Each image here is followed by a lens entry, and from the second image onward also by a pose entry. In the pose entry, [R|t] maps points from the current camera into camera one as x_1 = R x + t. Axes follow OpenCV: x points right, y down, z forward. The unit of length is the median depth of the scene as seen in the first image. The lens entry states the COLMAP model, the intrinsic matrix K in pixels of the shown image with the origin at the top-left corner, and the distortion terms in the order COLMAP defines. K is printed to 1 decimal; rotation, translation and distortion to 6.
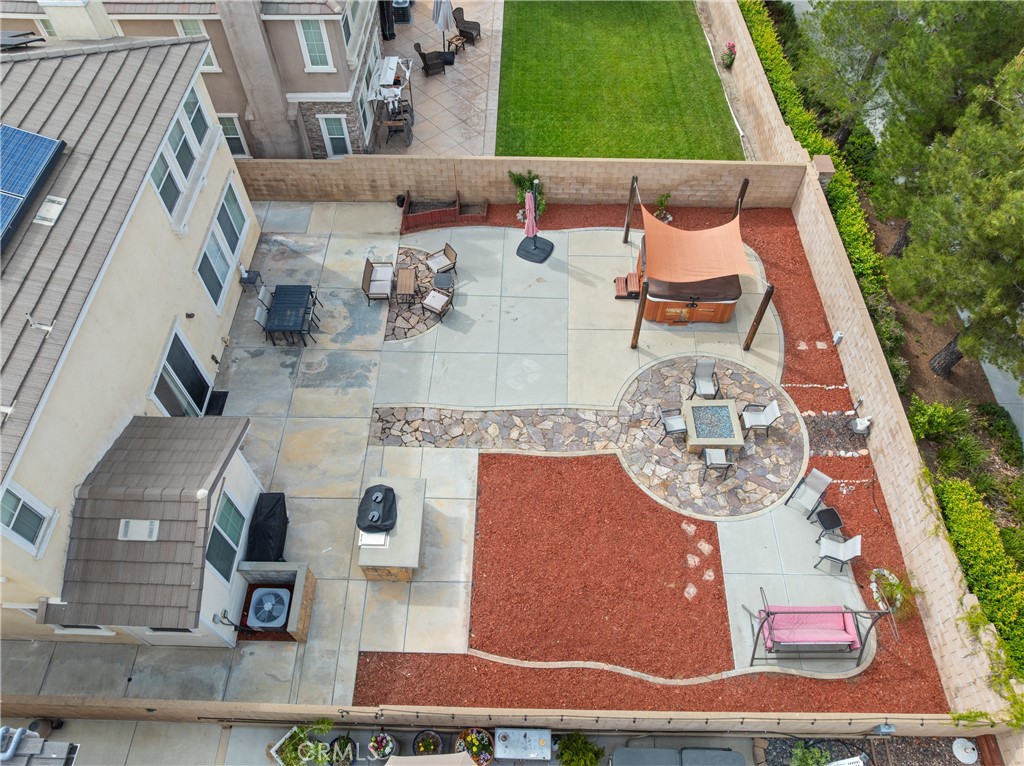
lens RADIAL K [[720.3, 0, 512.0], [0, 720.3, 383.0], [0, 0, 1]] dist [-0.028233, -0.004791]
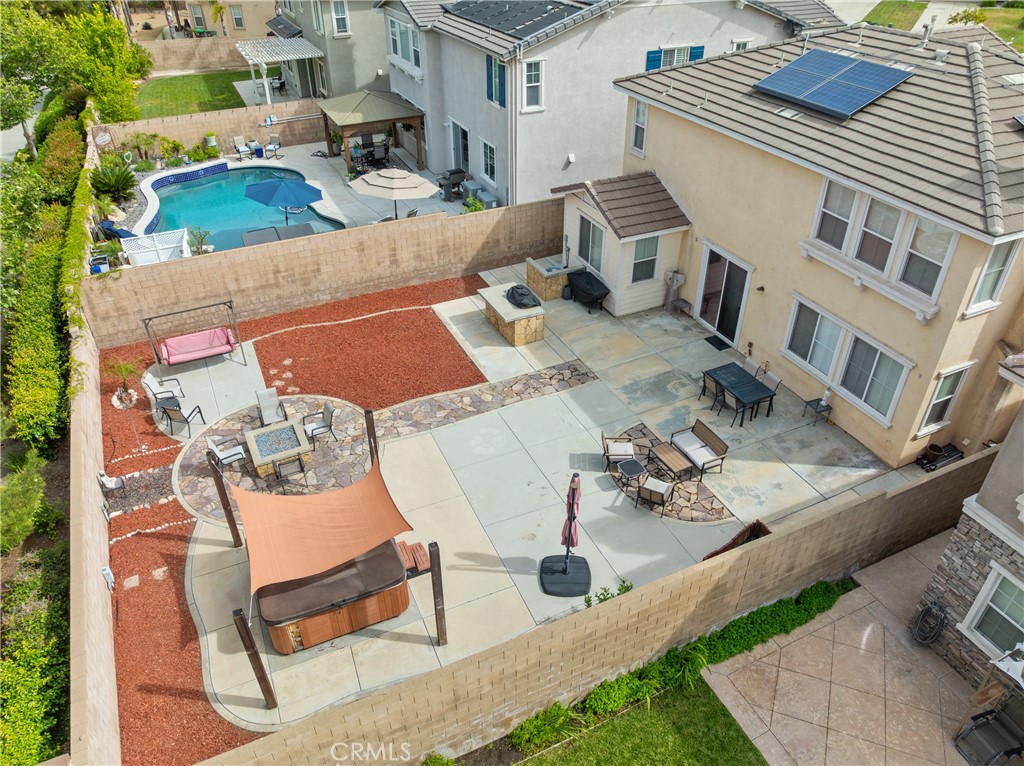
lens RADIAL K [[720.3, 0, 512.0], [0, 720.3, 383.0], [0, 0, 1]] dist [-0.028233, -0.004791]
pose [[-0.895536, 0.258681, -0.362076, 0.316387], [-0.364669, 0.039669, 0.930292, -0.926769], [0.255012, 0.965148, 0.058808, 0.919554]]
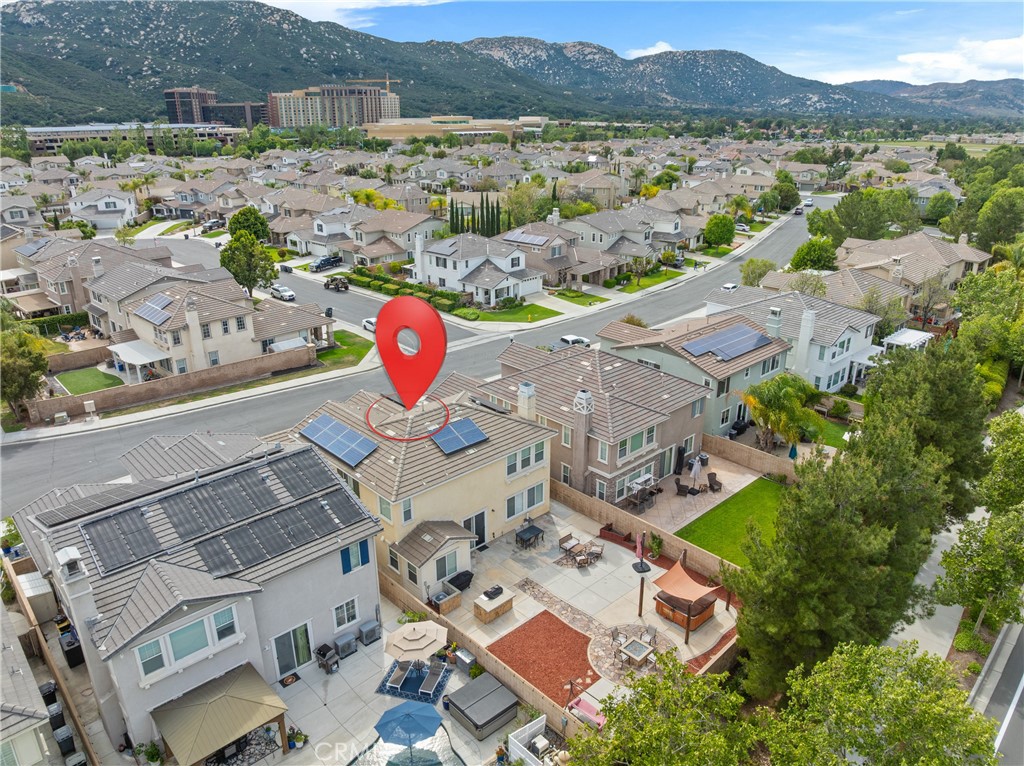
lens RADIAL K [[720.3, 0, 512.0], [0, 720.3, 383.0], [0, 0, 1]] dist [-0.028233, -0.004791]
pose [[0.697715, 0.258119, -0.668257, 1.178143], [-0.589186, 0.737385, -0.330339, 0.372003], [0.407496, 0.624211, 0.666564, -0.974194]]
